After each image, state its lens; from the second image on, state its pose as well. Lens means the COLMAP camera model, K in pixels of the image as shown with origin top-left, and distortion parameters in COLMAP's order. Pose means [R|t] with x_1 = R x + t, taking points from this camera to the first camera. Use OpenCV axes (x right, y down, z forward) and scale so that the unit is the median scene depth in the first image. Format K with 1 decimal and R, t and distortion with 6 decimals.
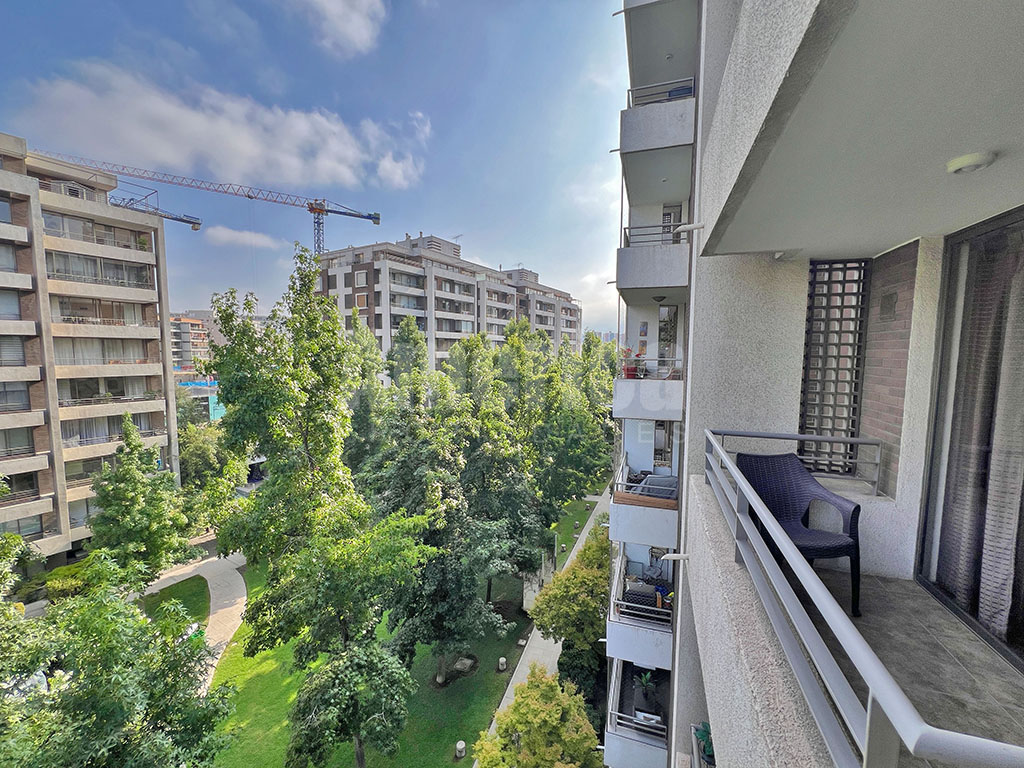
lens RADIAL K [[409.7, 0, 511.7], [0, 409.7, 385.7], [0, 0, 1]] dist [-0.001996, 0.000853]
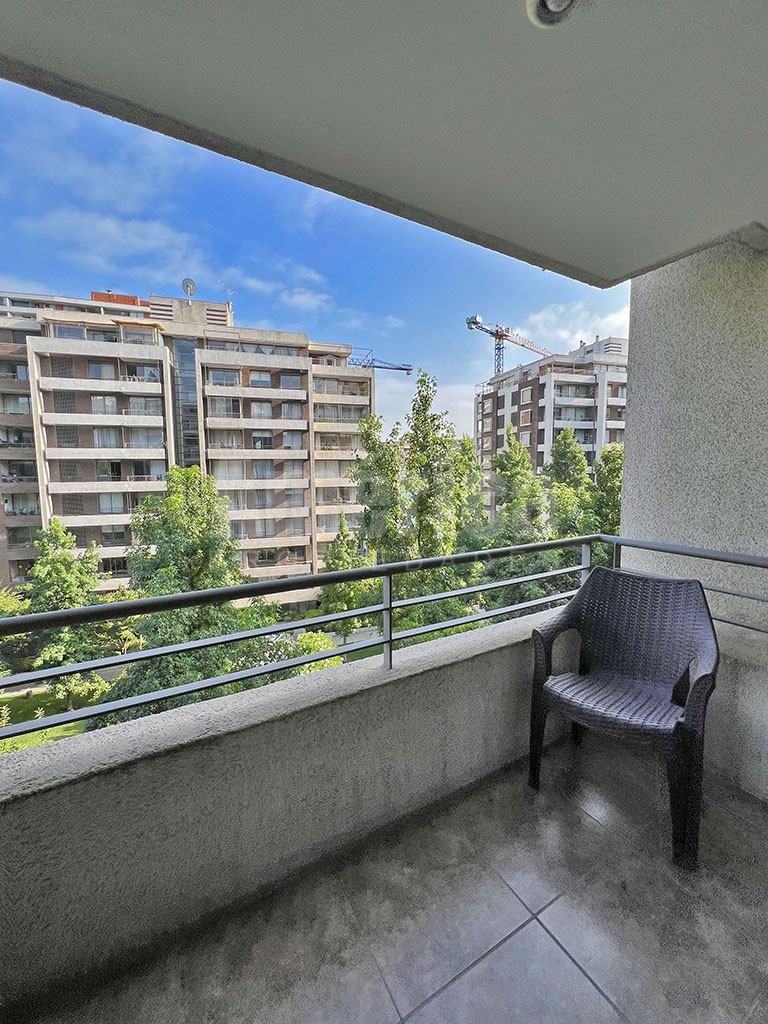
lens RADIAL K [[407.9, 0, 388.5], [0, 407.9, 508.1], [0, 0, 1]] dist [-0.003858, 0.001561]
pose [[0.748268, 0.050780, -0.661451, 0.093649], [-0.044546, 0.998662, 0.026275, 0.008352], [0.661900, 0.009805, 0.749528, 0.034226]]
